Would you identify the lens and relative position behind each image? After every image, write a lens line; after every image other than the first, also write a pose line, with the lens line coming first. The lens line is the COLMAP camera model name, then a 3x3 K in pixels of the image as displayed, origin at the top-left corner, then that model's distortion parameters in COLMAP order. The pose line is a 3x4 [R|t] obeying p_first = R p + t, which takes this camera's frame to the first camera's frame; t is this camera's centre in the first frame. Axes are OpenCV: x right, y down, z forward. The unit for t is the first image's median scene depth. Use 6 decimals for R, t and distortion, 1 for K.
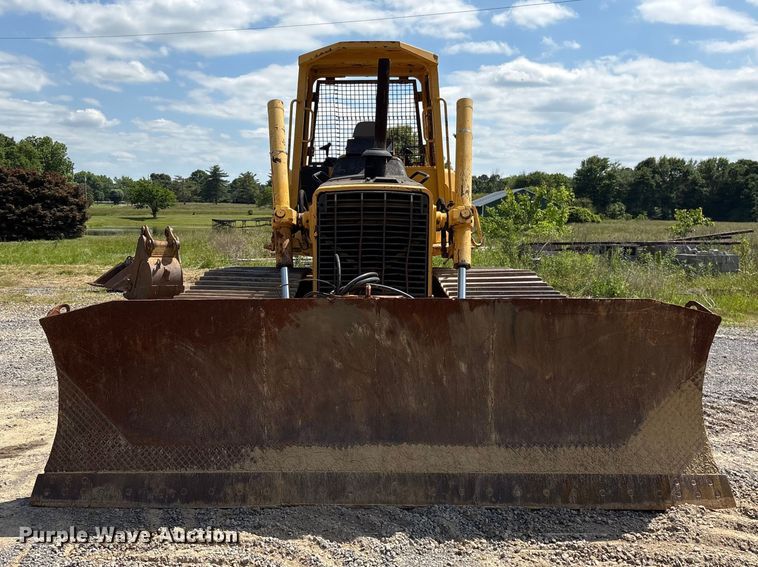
lens RADIAL K [[755.1, 0, 347.0], [0, 755.1, 282.7], [0, 0, 1]] dist [0.121584, -0.272631]
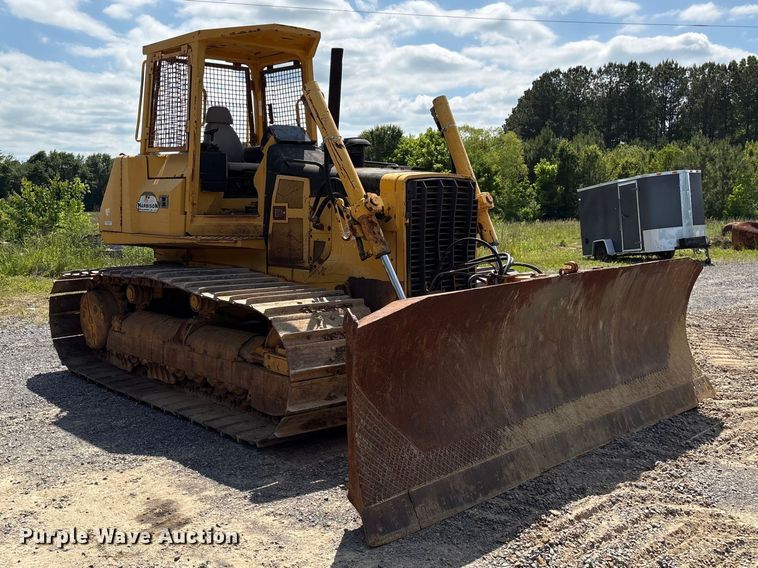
lens RADIAL K [[742.3, 0, 317.9], [0, 742.3, 281.6], [0, 0, 1]] dist [0.032849, -0.005539]
pose [[0.740535, -0.082135, 0.666979, -0.801583], [0.074841, 0.996409, 0.039608, -0.031752], [-0.667837, 0.020586, 0.744023, 0.345192]]
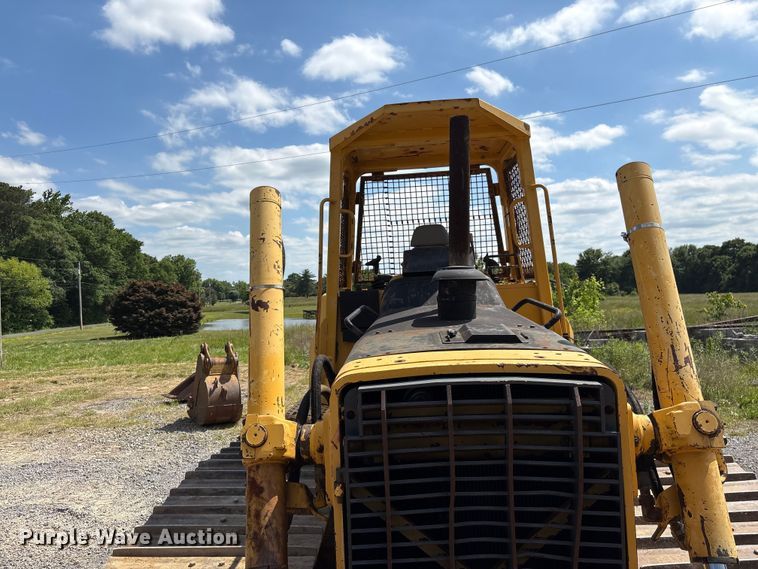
lens RADIAL K [[570.7, 0, 378.0], [0, 570.7, 290.5], [0, 0, 1]] dist [0.065058, -0.072242]
pose [[0.997787, -0.047973, -0.046035, -0.001150], [0.042701, 0.993084, -0.109362, -0.135737], [0.050963, 0.107155, 0.992935, 0.680972]]
